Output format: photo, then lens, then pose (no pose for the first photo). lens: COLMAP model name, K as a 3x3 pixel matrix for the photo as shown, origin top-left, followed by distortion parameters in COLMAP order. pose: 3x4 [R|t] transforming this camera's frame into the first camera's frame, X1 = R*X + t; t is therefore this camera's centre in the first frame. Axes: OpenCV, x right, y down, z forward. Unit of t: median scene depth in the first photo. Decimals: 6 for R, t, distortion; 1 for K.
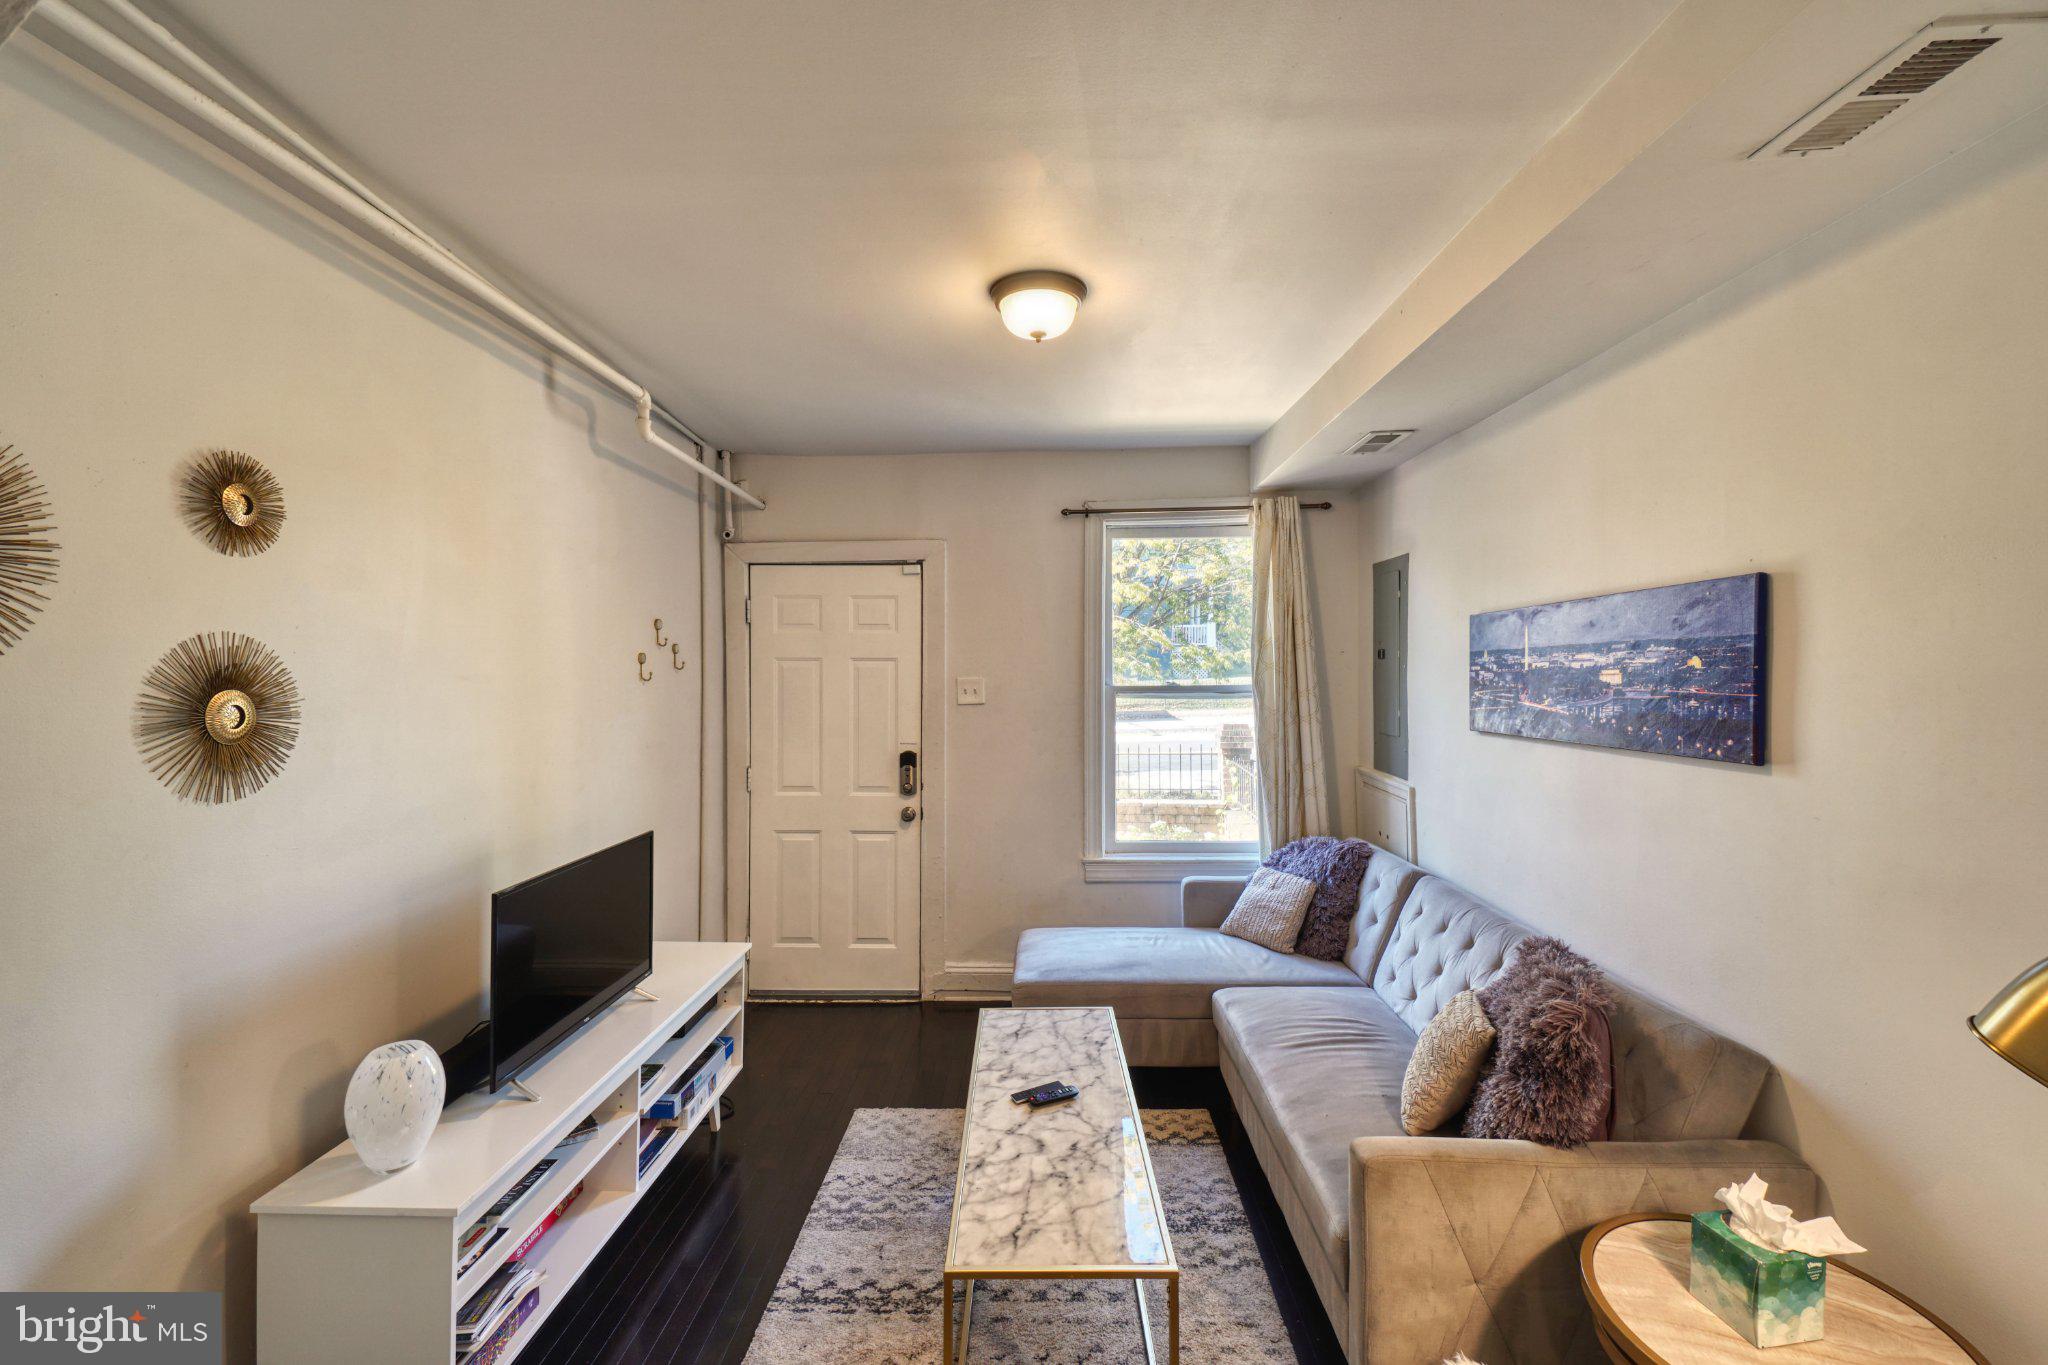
lens RADIAL K [[871.6, 0, 1013.7], [0, 871.6, 680.6], [0, 0, 1]] dist [0.039324, -0.013905]
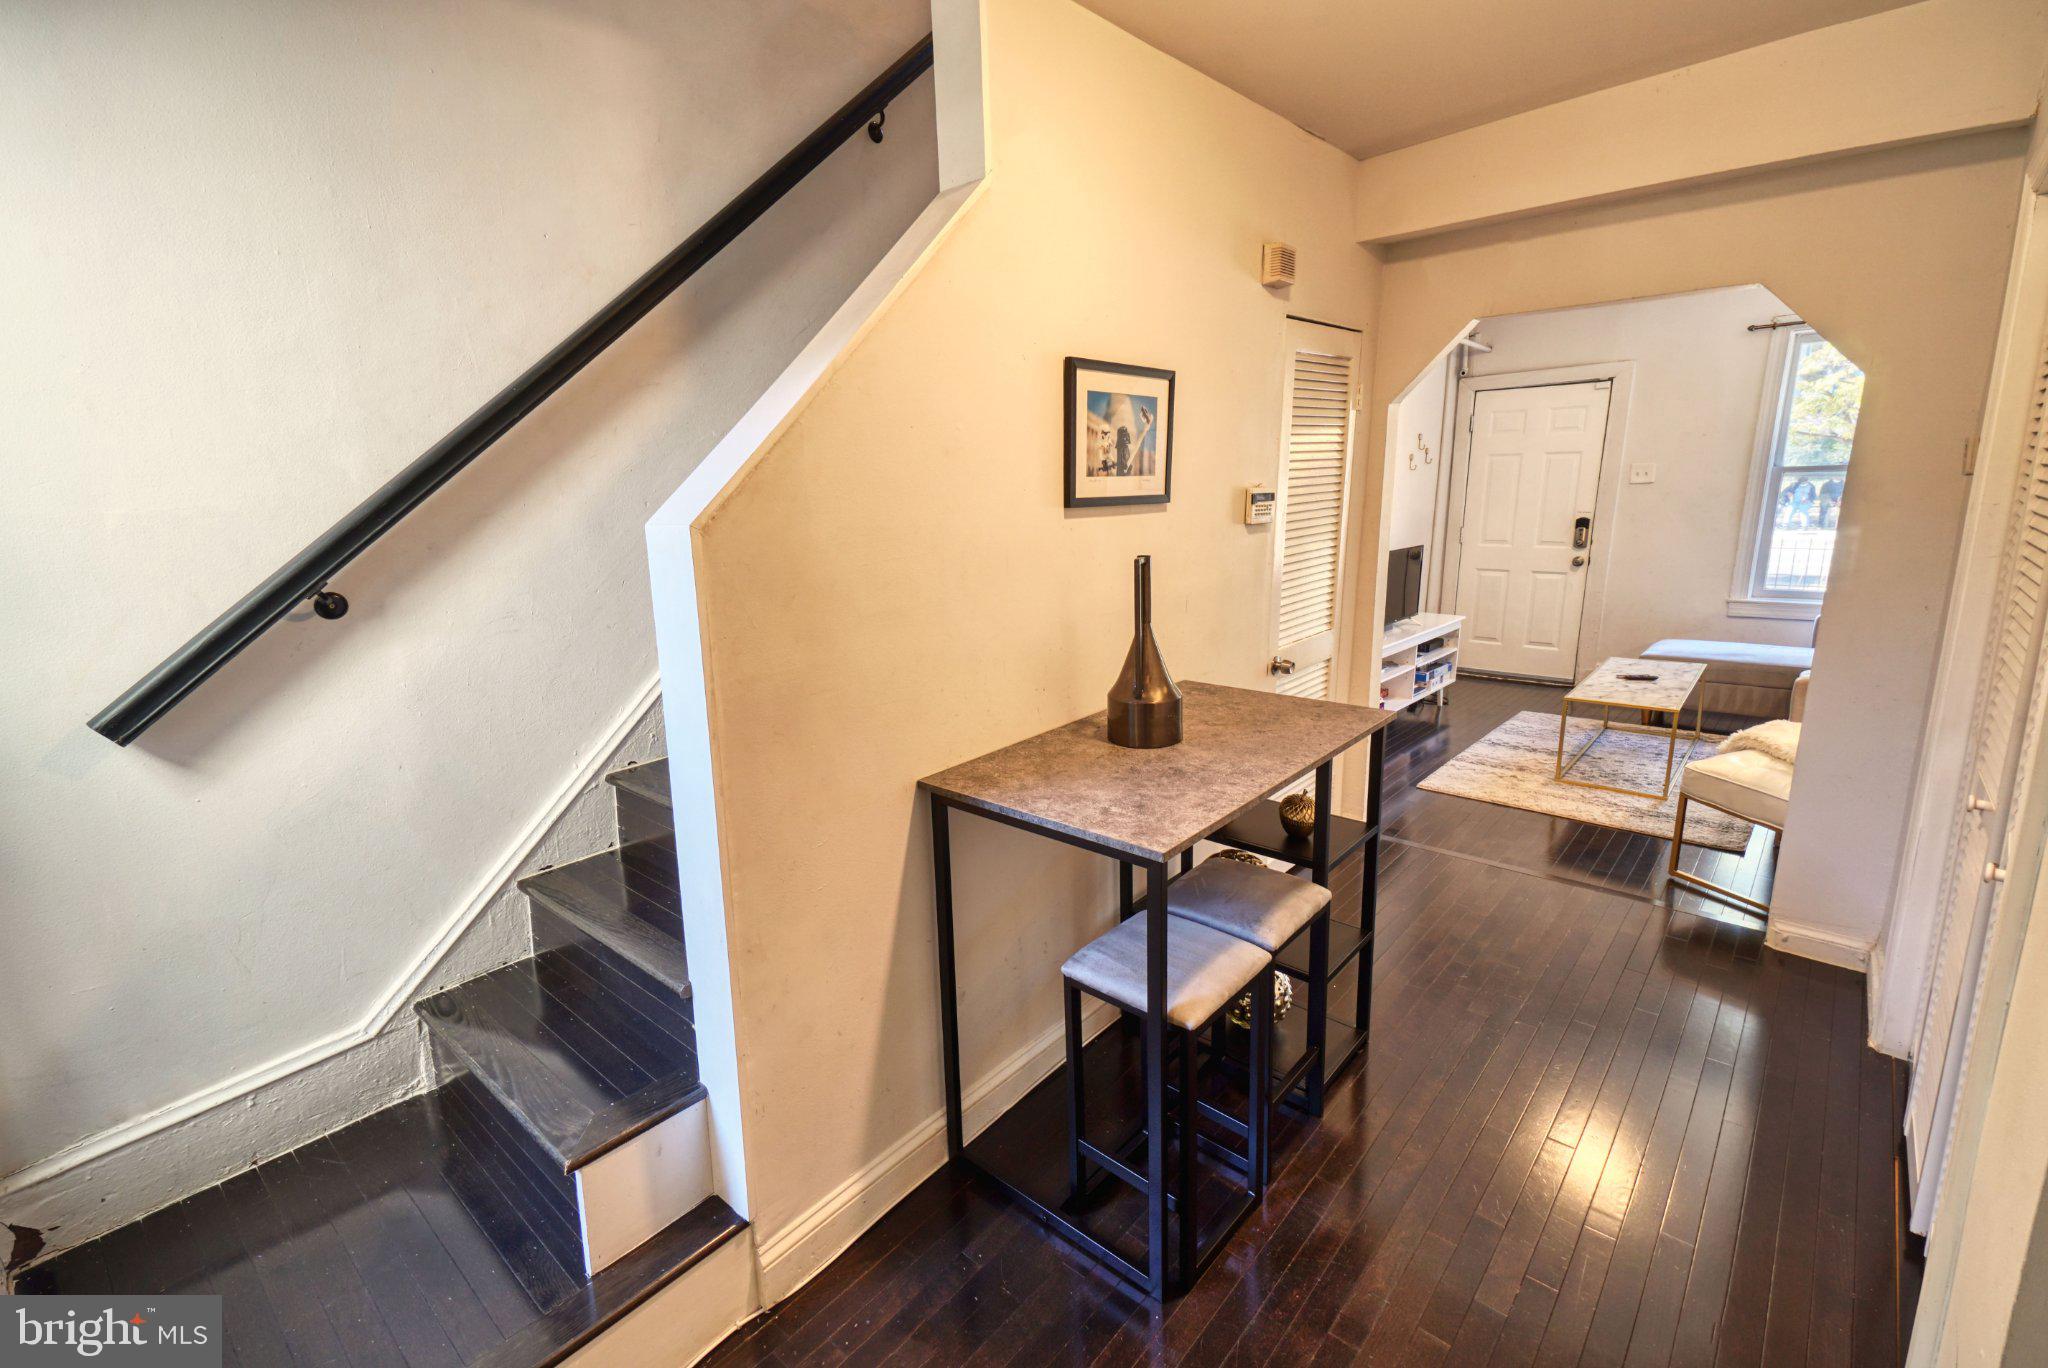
lens RADIAL K [[896.5, 0, 1011.5], [0, 896.5, 677.2], [0, 0, 1]] dist [0.020481, -0.000010]
pose [[0.765625, 0.123647, -0.631293, 0.181998], [0.008801, 0.979248, 0.202473, 0.039280], [0.643228, -0.160574, 0.748648, -1.065078]]
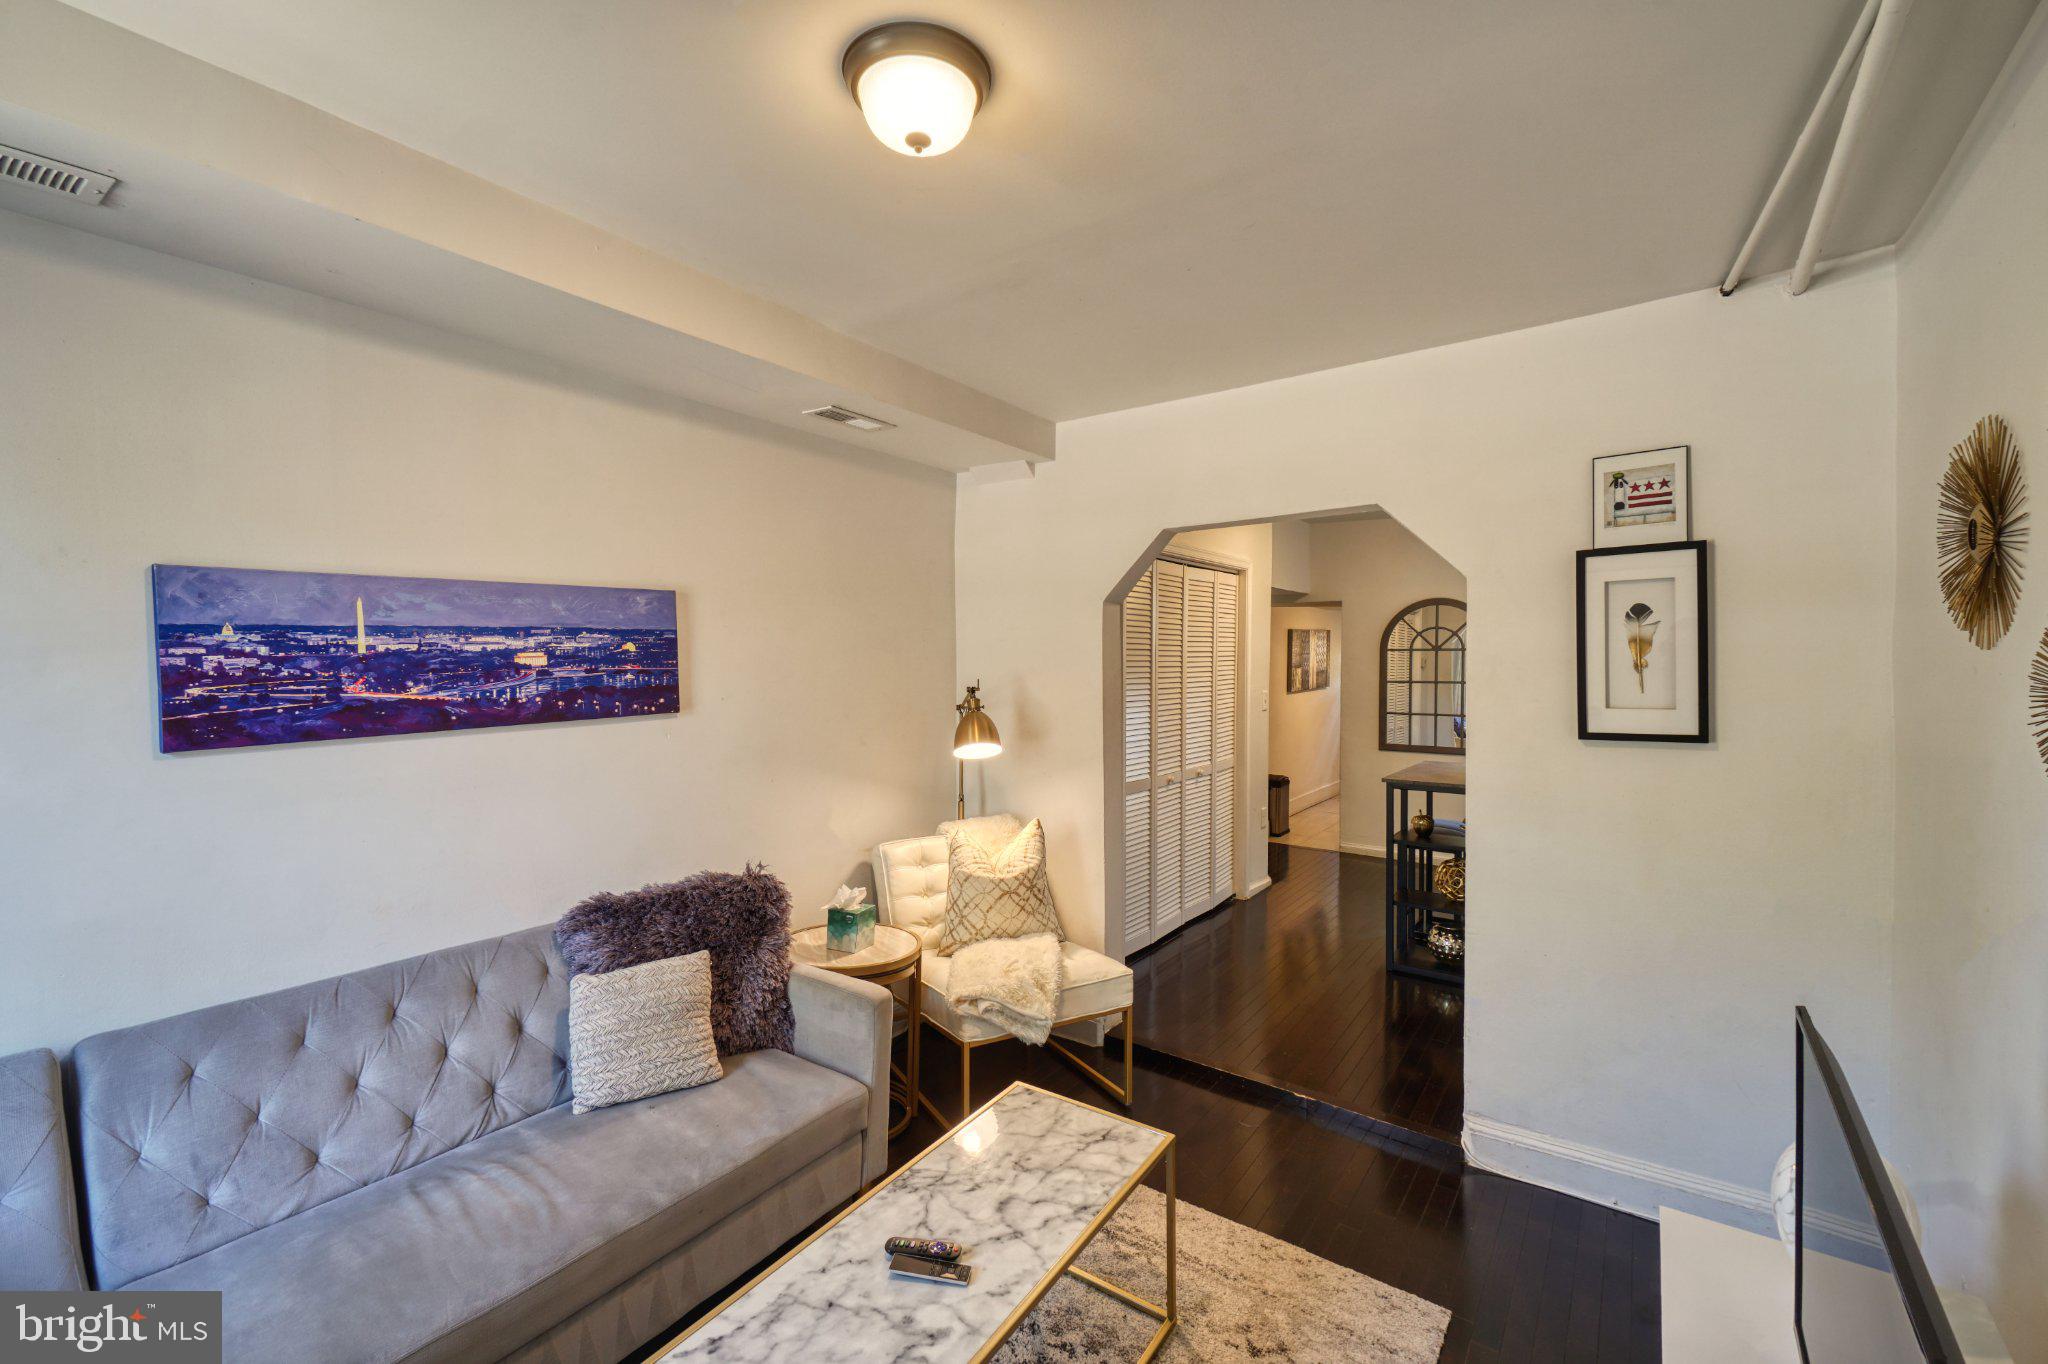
lens RADIAL K [[871.6, 0, 1014.9], [0, 871.6, 666.7], [0, 0, 1]] dist [0.039324, -0.013905]
pose [[-0.840092, -0.002827, 0.542437, -0.406523], [0.013524, 0.999566, 0.026154, -0.014811], [-0.542276, 0.029308, -0.839689, 1.560664]]
